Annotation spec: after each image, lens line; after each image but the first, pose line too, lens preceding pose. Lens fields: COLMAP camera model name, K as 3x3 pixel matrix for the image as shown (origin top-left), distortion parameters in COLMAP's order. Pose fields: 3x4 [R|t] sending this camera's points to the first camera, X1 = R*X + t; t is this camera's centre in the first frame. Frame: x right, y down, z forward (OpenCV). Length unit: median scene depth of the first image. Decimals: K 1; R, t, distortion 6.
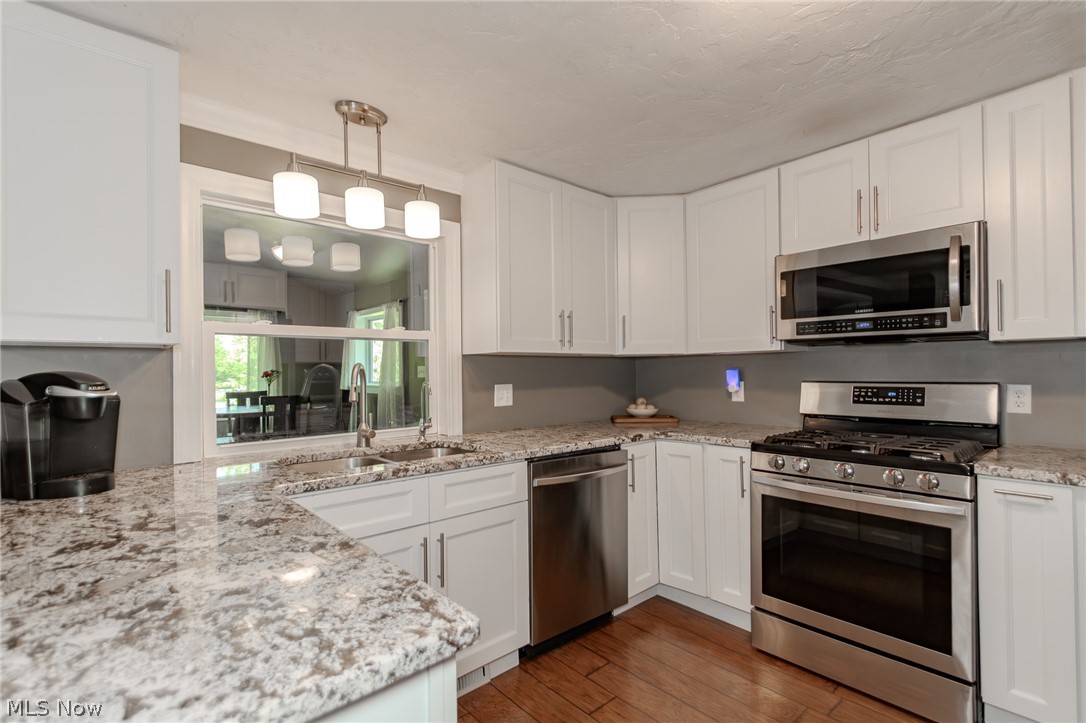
lens RADIAL K [[508.7, 0, 541.0], [0, 508.7, 369.9], [0, 0, 1]] dist [0.000828, 0.000447]
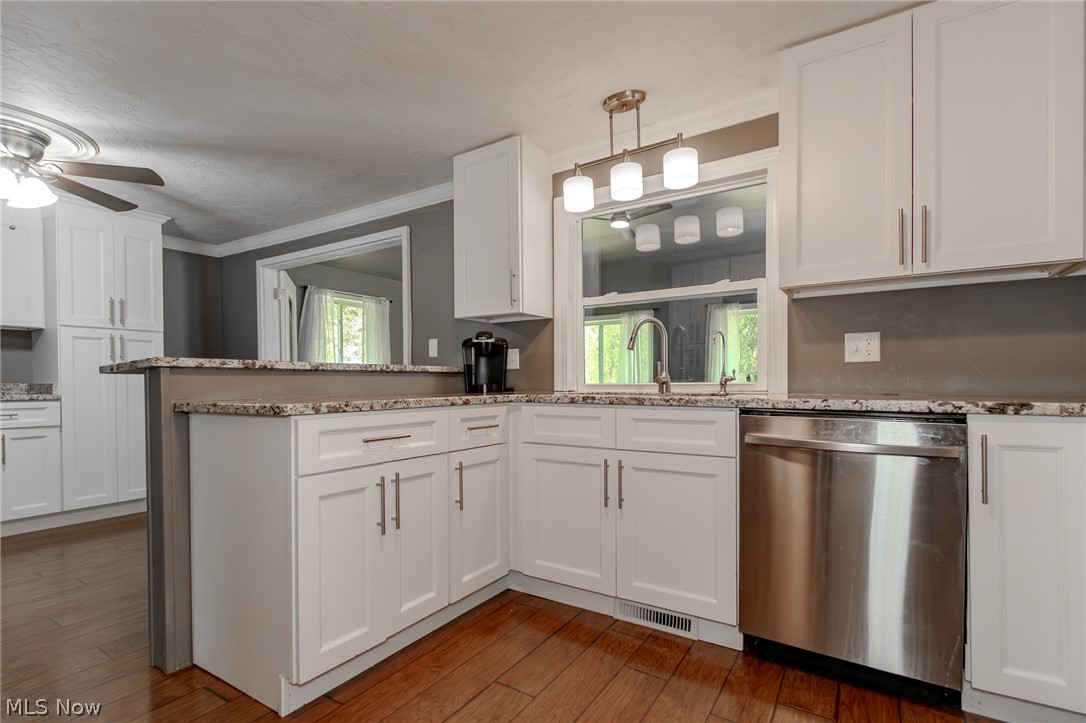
lens RADIAL K [[526.2, 0, 542.3], [0, 526.2, 385.0], [0, 0, 1]] dist [0.001562, 0.000096]
pose [[0.270835, 0.017009, -0.962476, 0.755459], [0.009846, 0.999743, 0.020438, 0.118138], [0.962576, -0.015012, 0.270597, 0.468800]]
